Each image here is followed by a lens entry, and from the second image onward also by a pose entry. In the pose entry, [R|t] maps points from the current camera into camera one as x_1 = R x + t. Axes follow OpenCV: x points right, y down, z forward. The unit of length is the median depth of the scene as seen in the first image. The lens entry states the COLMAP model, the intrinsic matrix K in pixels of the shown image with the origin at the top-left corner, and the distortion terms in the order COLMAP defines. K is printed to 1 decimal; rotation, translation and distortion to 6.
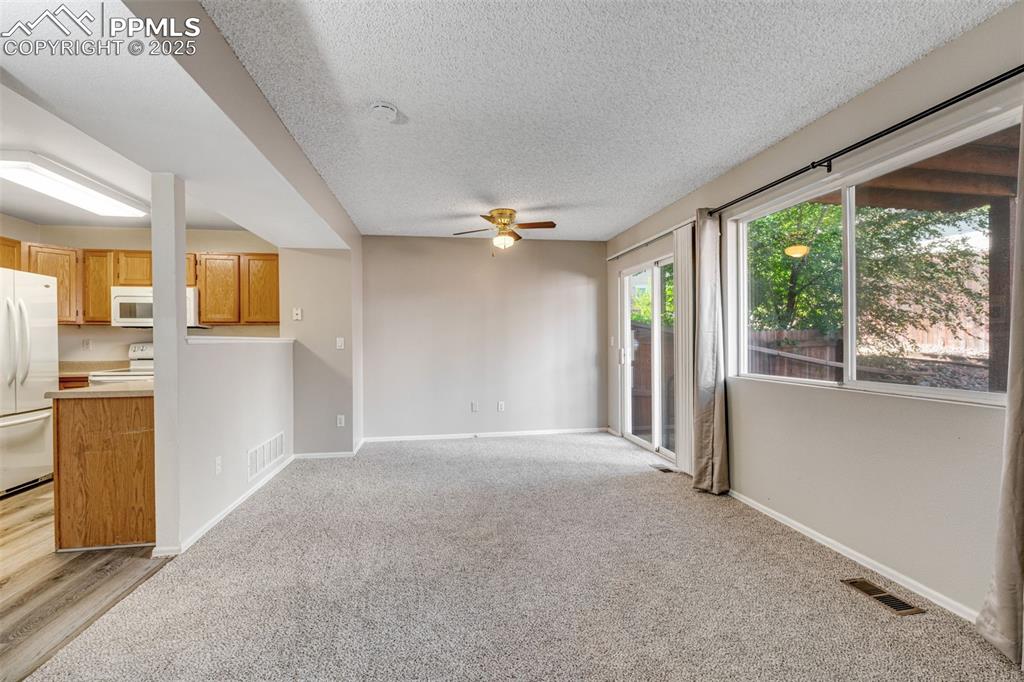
lens RADIAL K [[453.8, 0, 515.6], [0, 453.8, 343.1], [0, 0, 1]] dist [-0.013079, 0.001175]
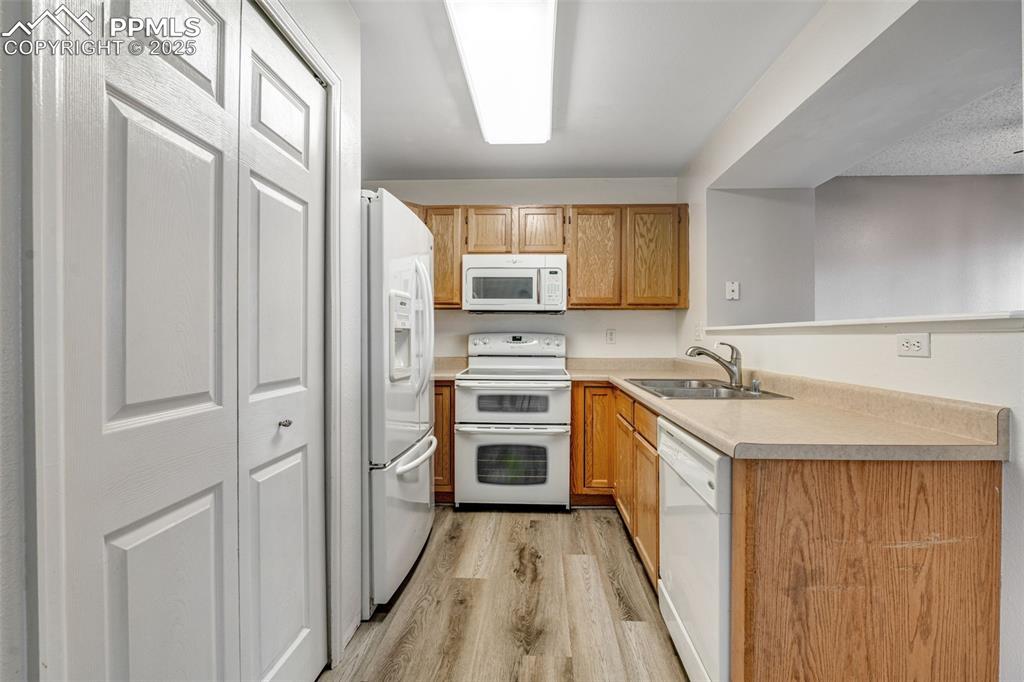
lens RADIAL K [[453.8, 0, 508.8], [0, 453.8, 337.0], [0, 0, 1]] dist [-0.013079, 0.001175]
pose [[0.975773, 0.009709, -0.218572, -0.667575], [-0.010271, 0.999946, -0.001435, 0.006438], [0.218546, 0.003645, 0.975820, 0.305235]]
